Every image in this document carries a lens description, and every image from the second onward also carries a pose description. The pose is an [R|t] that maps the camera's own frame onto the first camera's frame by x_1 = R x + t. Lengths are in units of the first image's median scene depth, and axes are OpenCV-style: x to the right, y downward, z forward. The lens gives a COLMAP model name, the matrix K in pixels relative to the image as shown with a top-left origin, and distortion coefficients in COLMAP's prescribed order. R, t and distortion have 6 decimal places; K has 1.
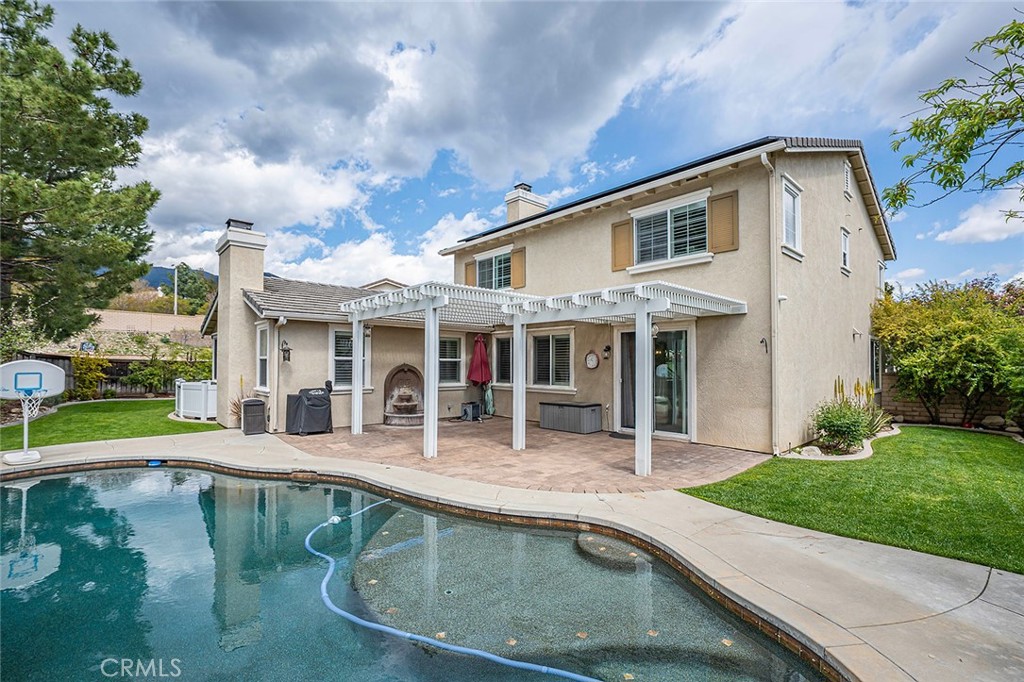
lens RADIAL K [[457.7, 0, 514.4], [0, 457.7, 352.6], [0, 0, 1]] dist [-0.013748, 0.008487]
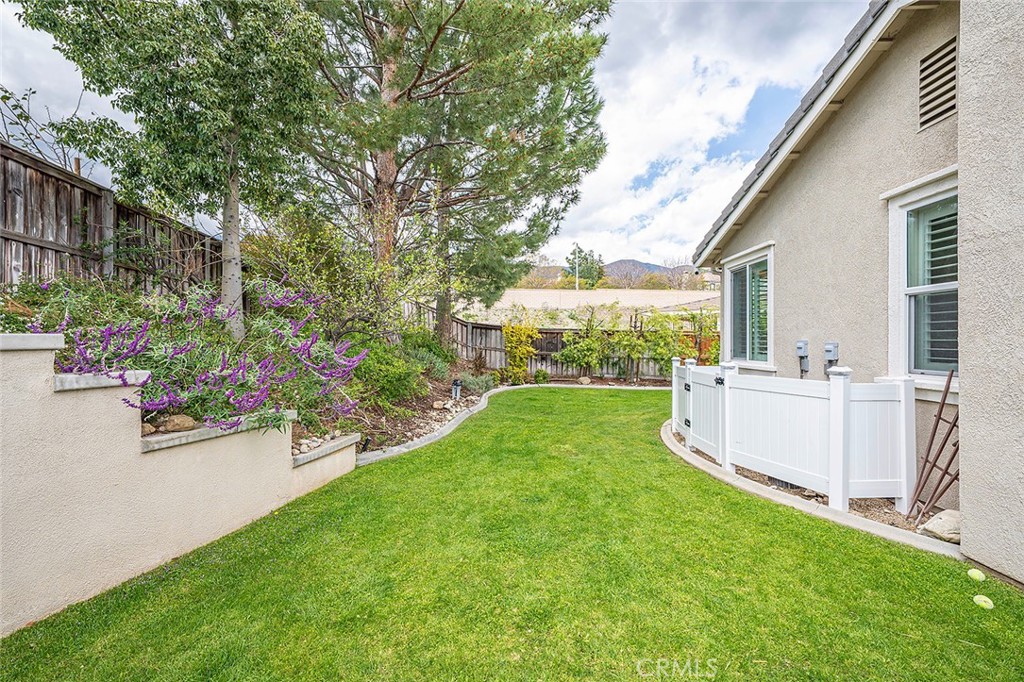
lens RADIAL K [[450.4, 0, 512.0], [0, 450.4, 341.0], [0, 0, 1]] dist [-0.000378, -0.000068]
pose [[0.730233, 0.000258, -0.683199, -0.426370], [0.011300, 0.999859, 0.012456, 0.025509], [0.683105, -0.016816, 0.730126, 0.439354]]
